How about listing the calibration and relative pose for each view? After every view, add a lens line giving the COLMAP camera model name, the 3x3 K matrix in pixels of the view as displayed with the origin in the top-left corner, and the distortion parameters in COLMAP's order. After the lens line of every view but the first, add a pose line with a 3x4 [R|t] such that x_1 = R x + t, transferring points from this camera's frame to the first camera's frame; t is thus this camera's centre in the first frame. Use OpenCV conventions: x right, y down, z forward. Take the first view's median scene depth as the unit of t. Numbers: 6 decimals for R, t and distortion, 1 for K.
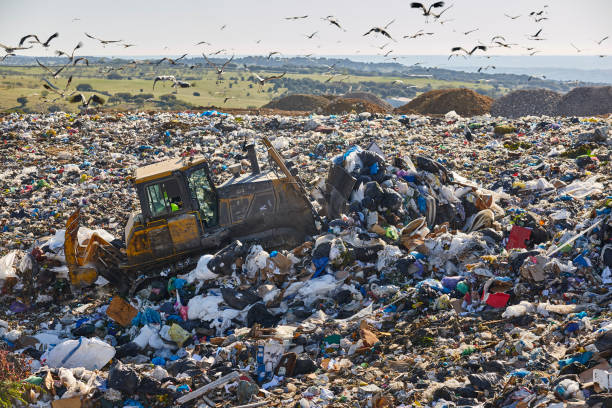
lens RADIAL K [[1517.9, 0, 306.0], [0, 1517.9, 204.0], [0, 0, 1]] dist [-0.189041, 0.491116]
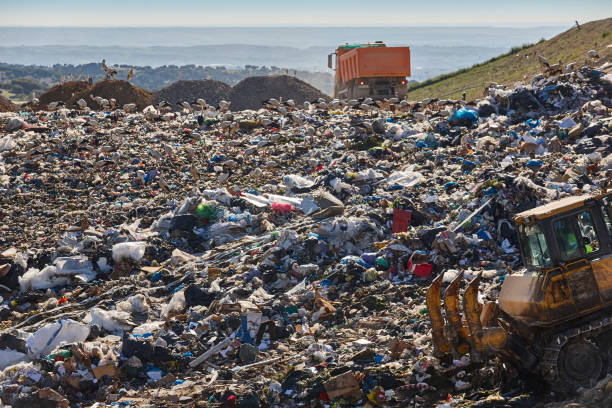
lens RADIAL K [[2167.0, 0, 306.0], [0, 2167.0, 204.0], [0, 0, 1]] dist [0.113460, 2.926087]
pose [[0.947718, -0.028133, 0.317866, -0.455150], [0.033403, 0.999380, -0.011141, 0.028461], [-0.317356, 0.021177, 0.948070, -0.493251]]
